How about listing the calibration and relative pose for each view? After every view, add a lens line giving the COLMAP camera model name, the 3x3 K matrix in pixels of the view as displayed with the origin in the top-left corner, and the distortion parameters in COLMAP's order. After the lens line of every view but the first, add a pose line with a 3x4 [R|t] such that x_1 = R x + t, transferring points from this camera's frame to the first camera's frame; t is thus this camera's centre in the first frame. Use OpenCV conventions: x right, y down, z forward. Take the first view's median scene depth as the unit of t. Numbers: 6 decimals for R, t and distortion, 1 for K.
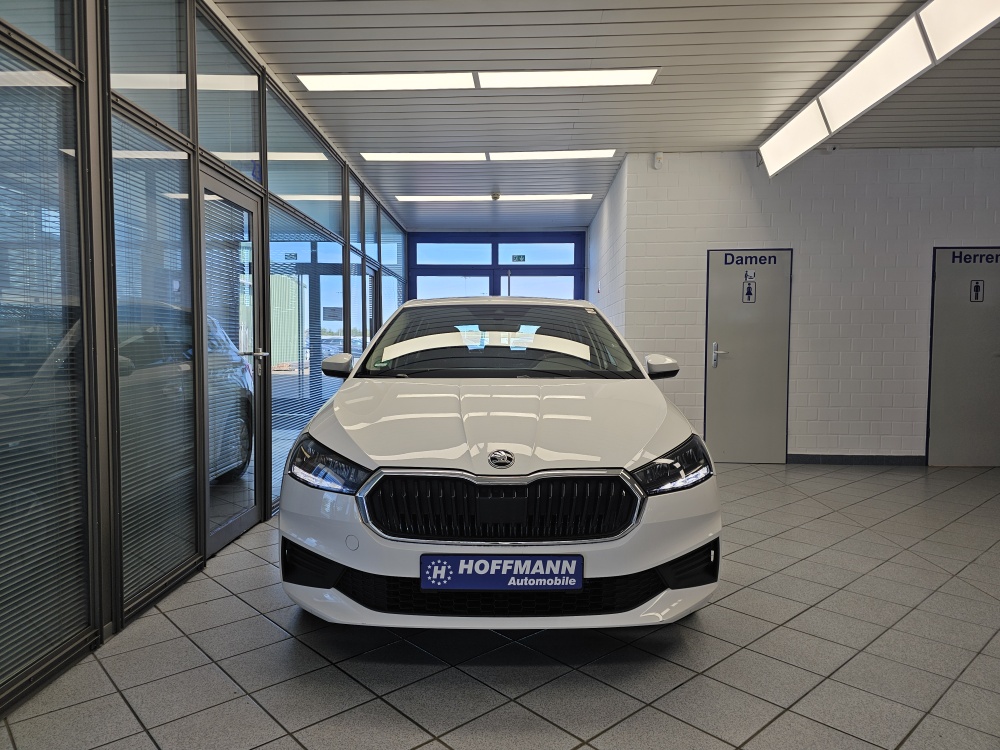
lens RADIAL K [[676.8, 0, 492.2], [0, 676.8, 397.6], [0, 0, 1]] dist [0.059492, -0.052737]
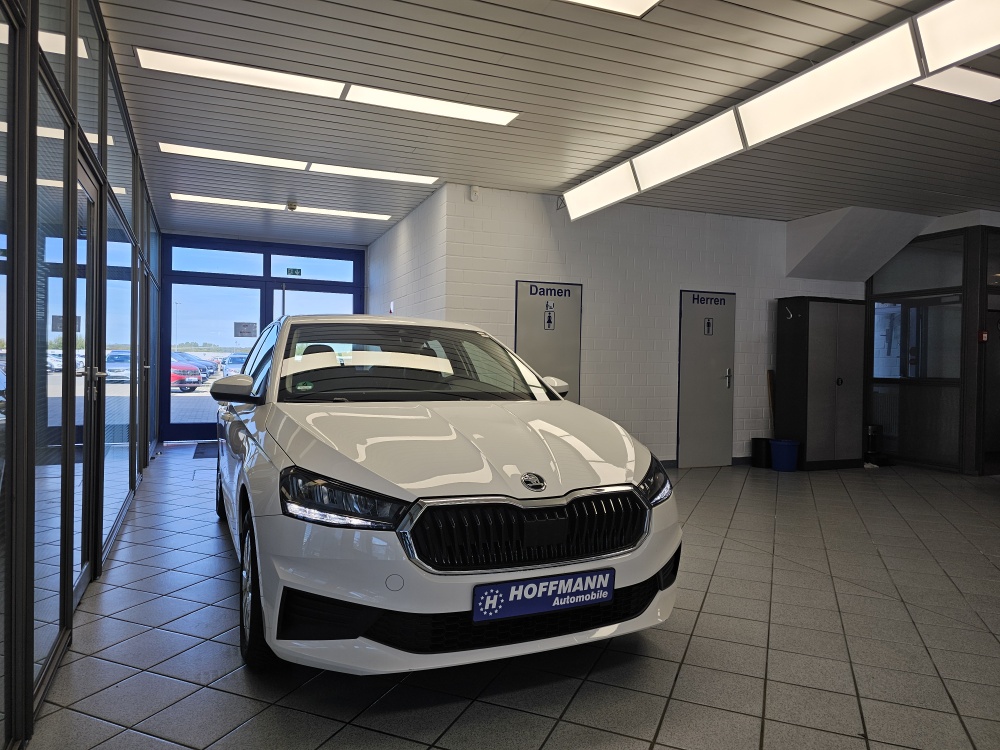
lens RADIAL K [[676.8, 0, 511.4], [0, 676.8, 391.7], [0, 0, 1]] dist [0.059492, -0.052737]
pose [[0.908615, -0.004412, 0.417612, -0.418689], [0.019337, 0.999316, -0.031515, -0.012731], [-0.417188, 0.036710, 0.908079, 0.080545]]
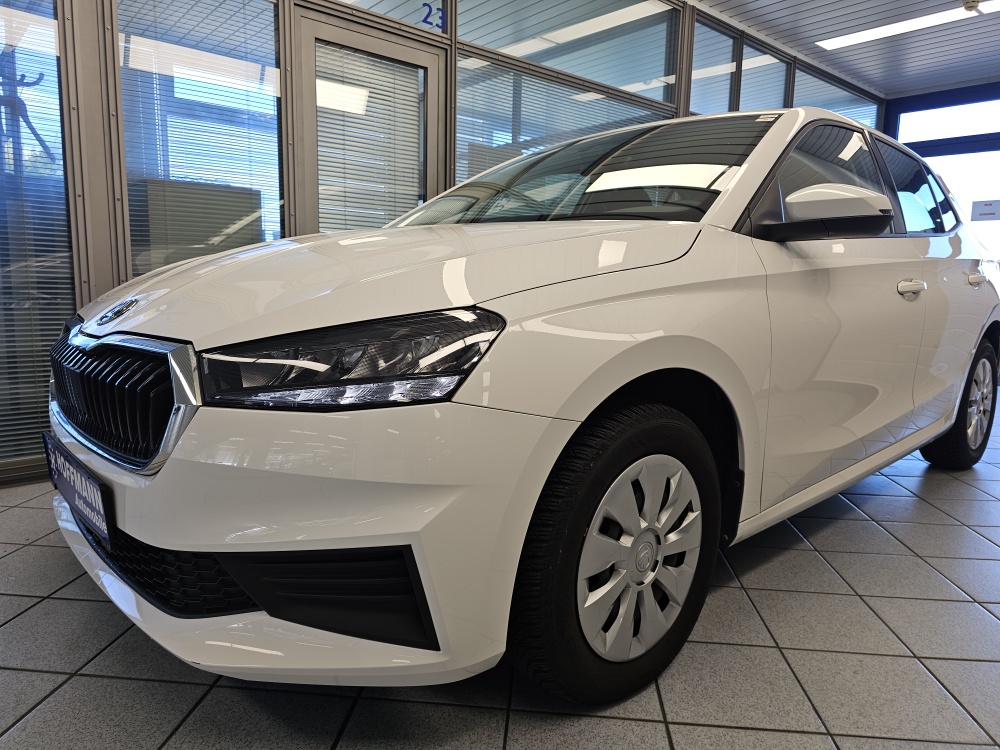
lens RADIAL K [[676.8, 0, 493.7], [0, 676.8, 384.4], [0, 0, 1]] dist [0.059492, -0.052737]
pose [[0.666509, 0.130188, -0.734041, 0.689220], [-0.079961, 0.991438, 0.103234, 0.060696], [0.741196, -0.010112, 0.671213, 0.789265]]
